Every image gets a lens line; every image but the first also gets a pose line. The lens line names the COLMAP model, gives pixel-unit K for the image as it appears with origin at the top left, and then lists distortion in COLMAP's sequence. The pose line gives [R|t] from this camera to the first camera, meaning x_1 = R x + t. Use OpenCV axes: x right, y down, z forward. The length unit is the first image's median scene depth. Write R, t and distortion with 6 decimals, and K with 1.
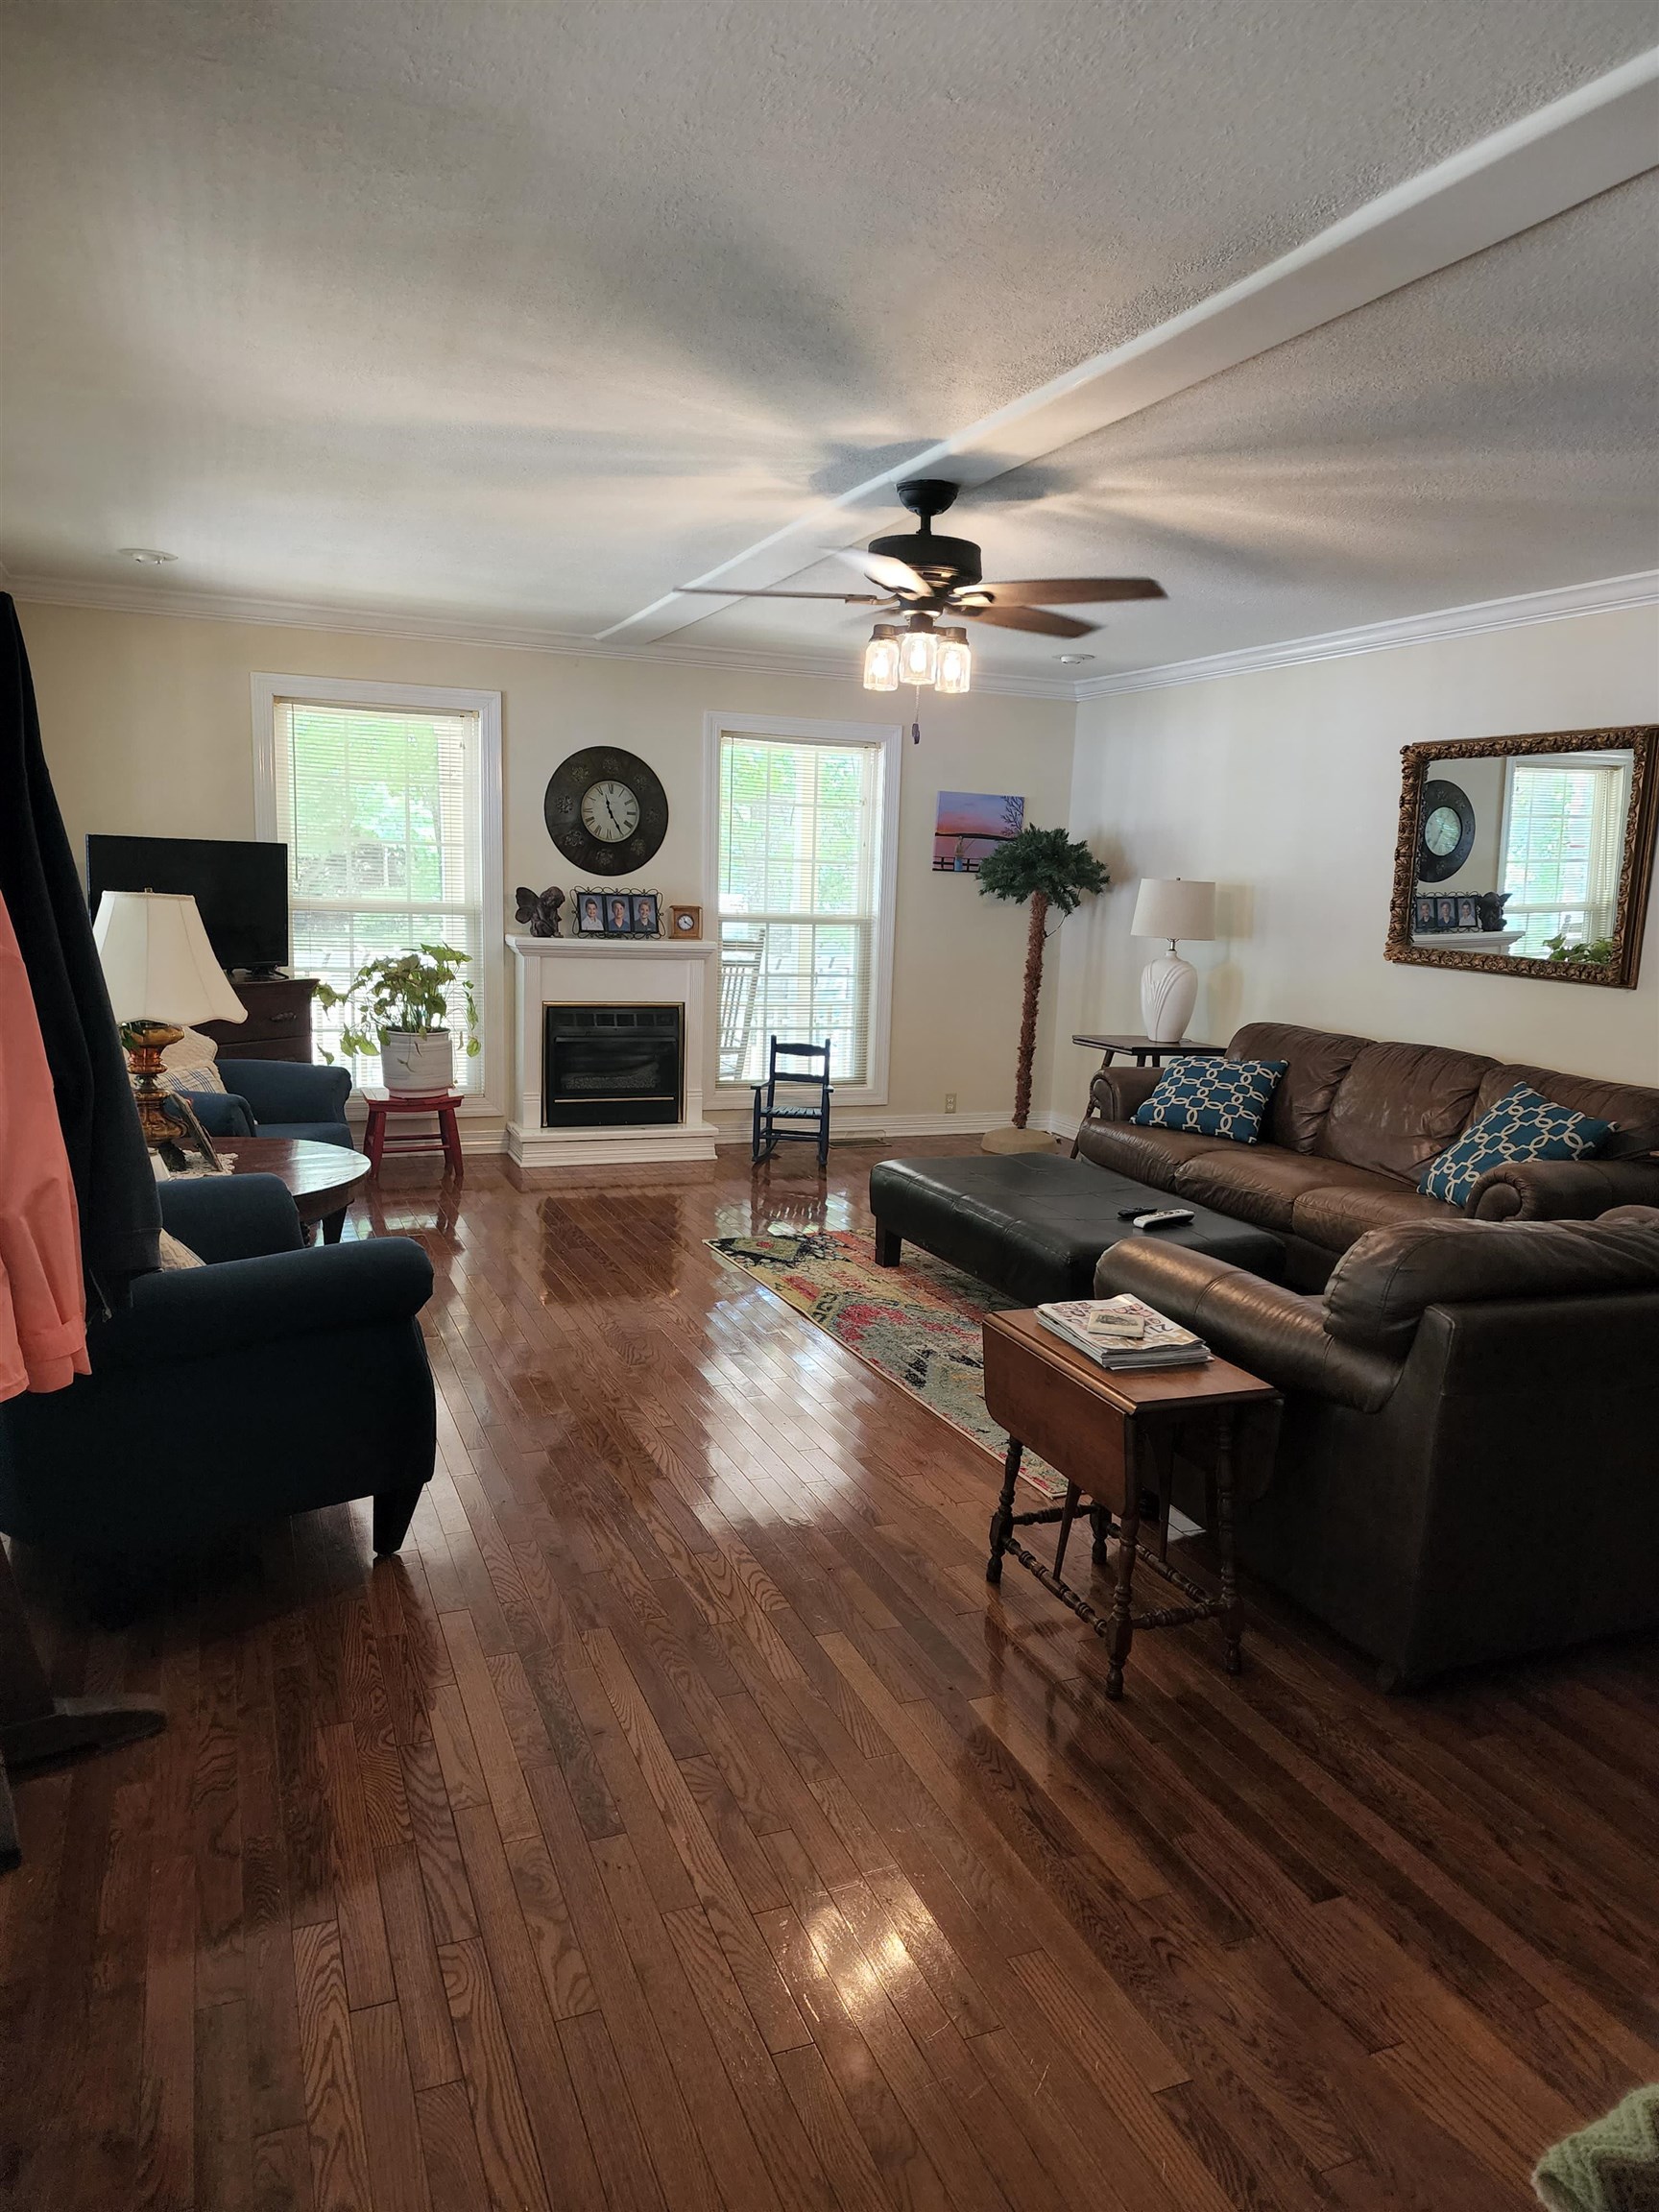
lens RADIAL K [[1484.1, 0, 820.2], [0, 1484.1, 1126.7], [0, 0, 1]] dist [0.061912, -0.046675]
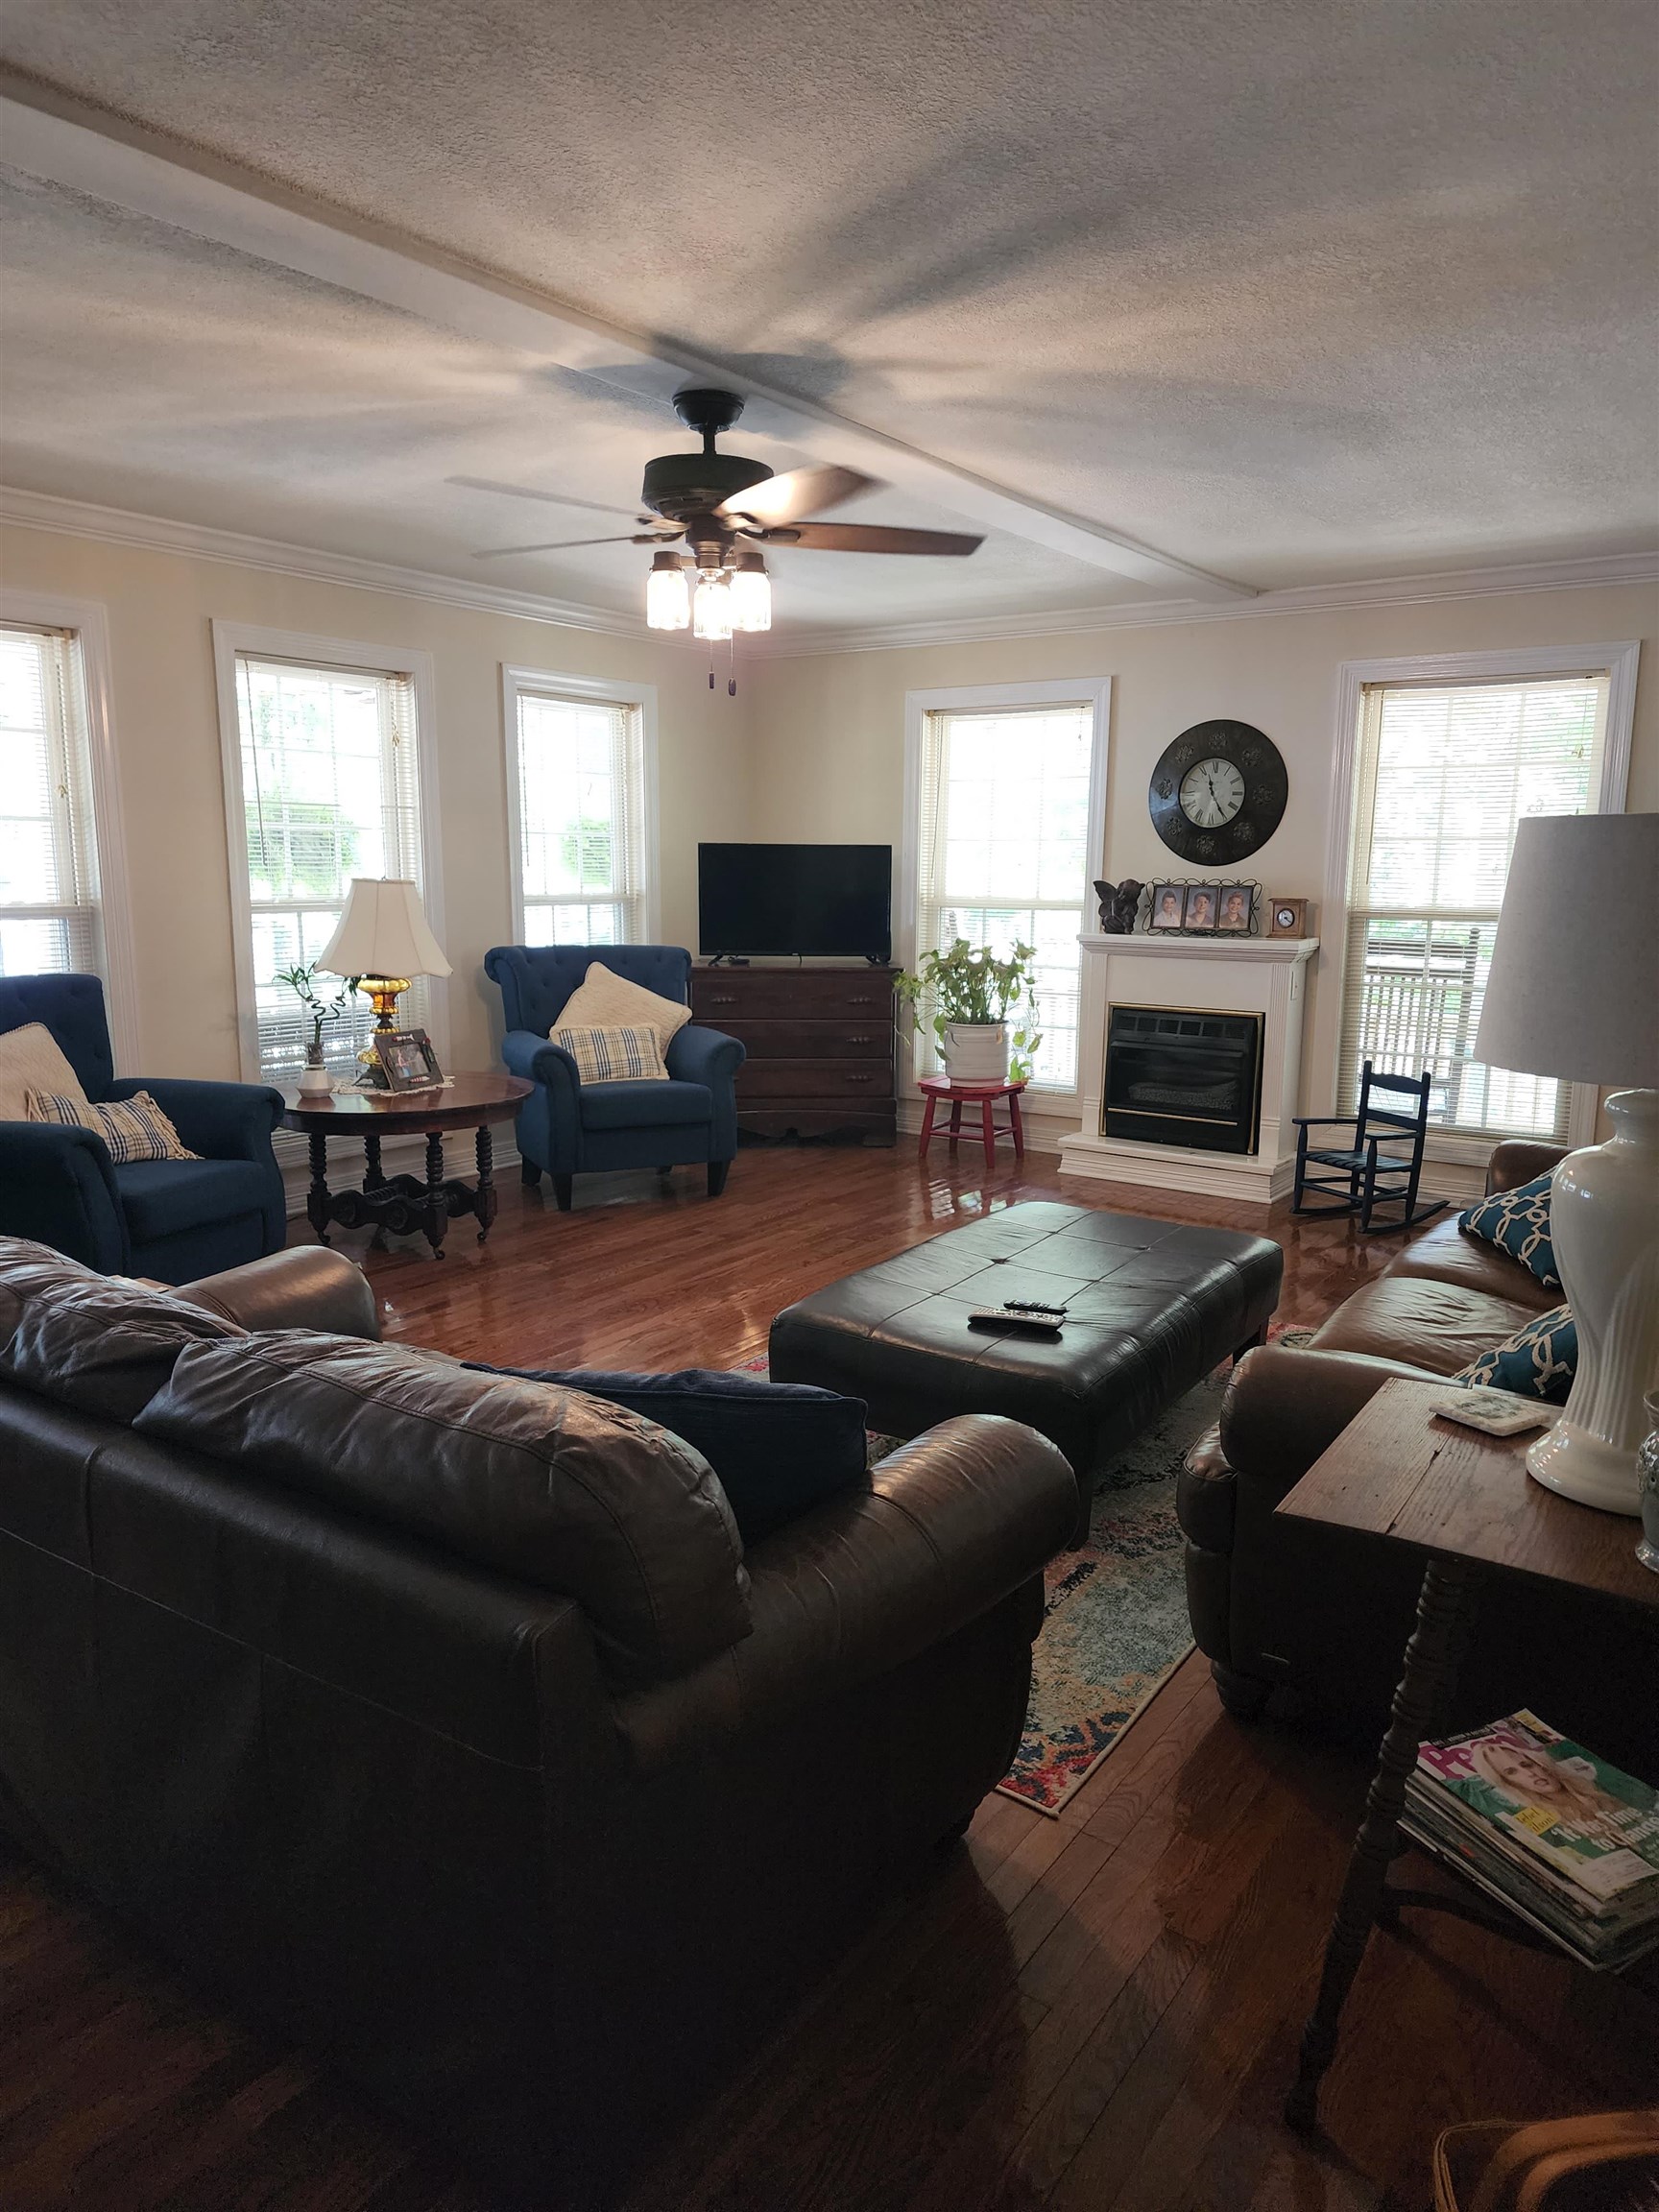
lens RADIAL K [[1484.1, 0, 842.9], [0, 1484.1, 1114.5], [0, 0, 1]] dist [0.061912, -0.046675]
pose [[0.542761, 0.112884, -0.832266, 0.499929], [-0.129424, 0.990332, 0.049920, -0.038437], [0.829855, 0.080620, 0.552124, 0.343960]]
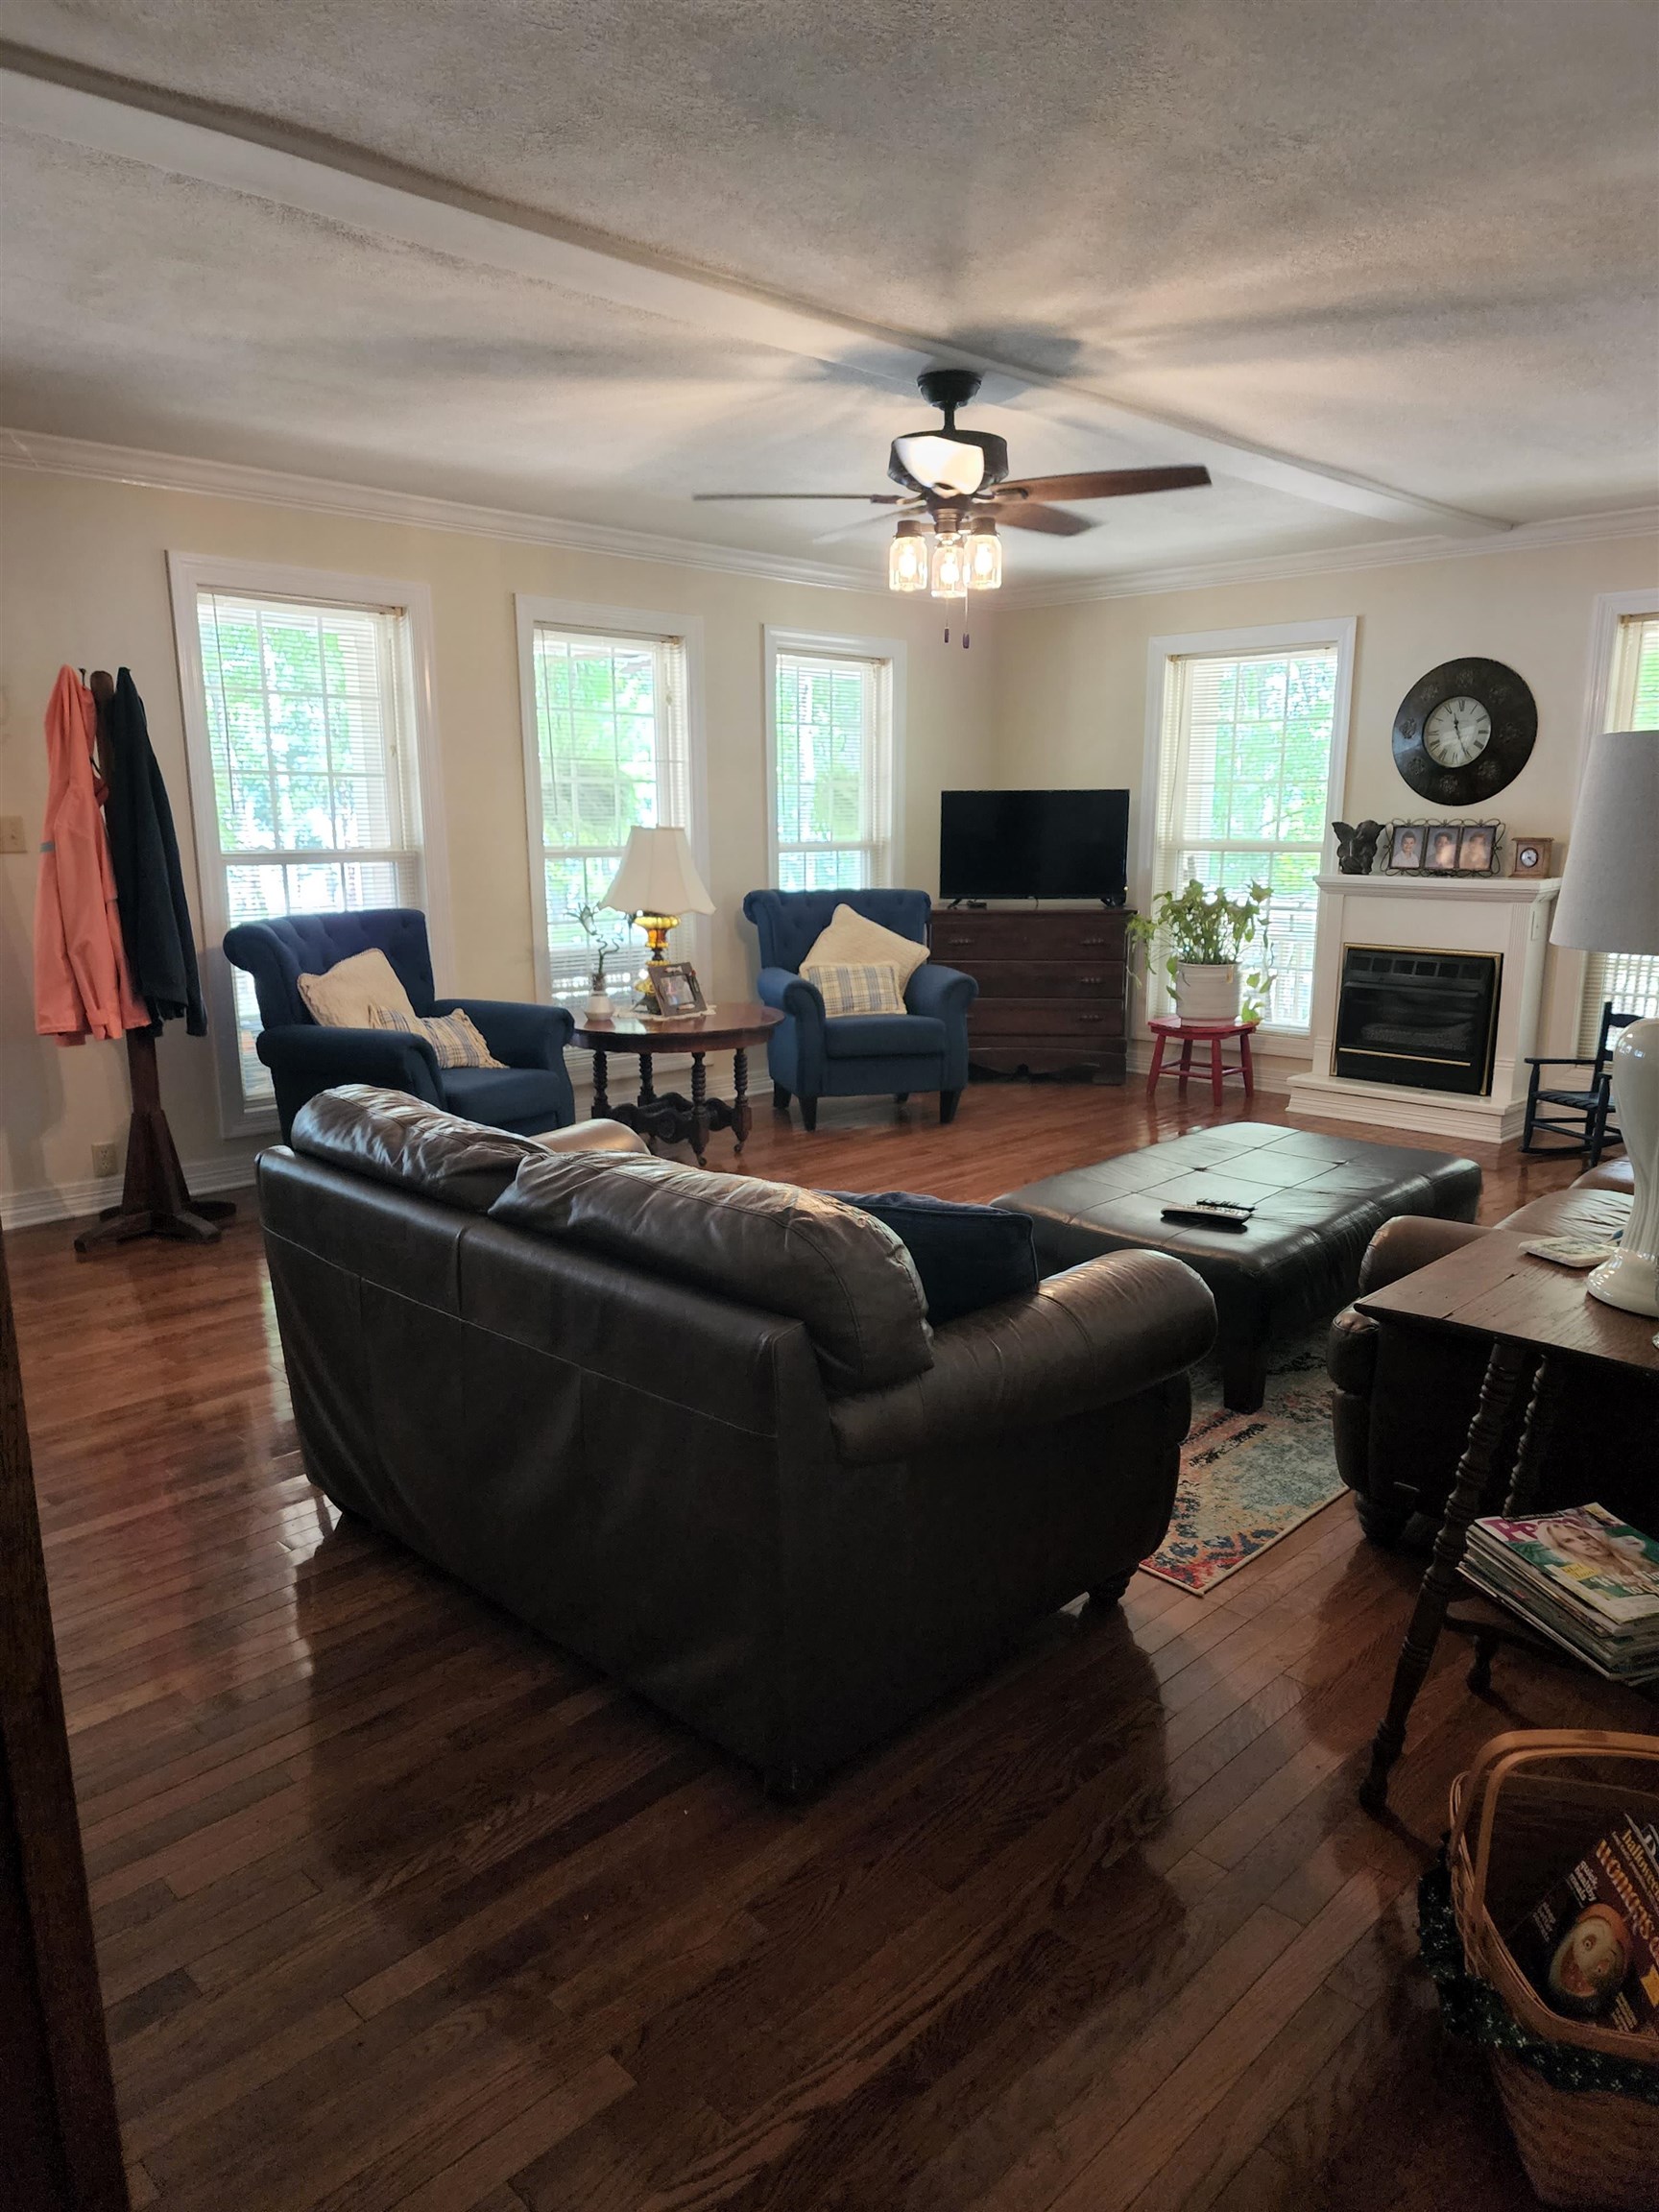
lens RADIAL K [[1484.1, 0, 851.4], [0, 1484.1, 1139.6], [0, 0, 1]] dist [0.061912, -0.046675]
pose [[0.399083, 0.162040, -0.902483, 0.557727], [-0.137563, 0.983702, 0.115791, -0.027659], [0.906537, 0.077938, 0.414869, 0.324782]]
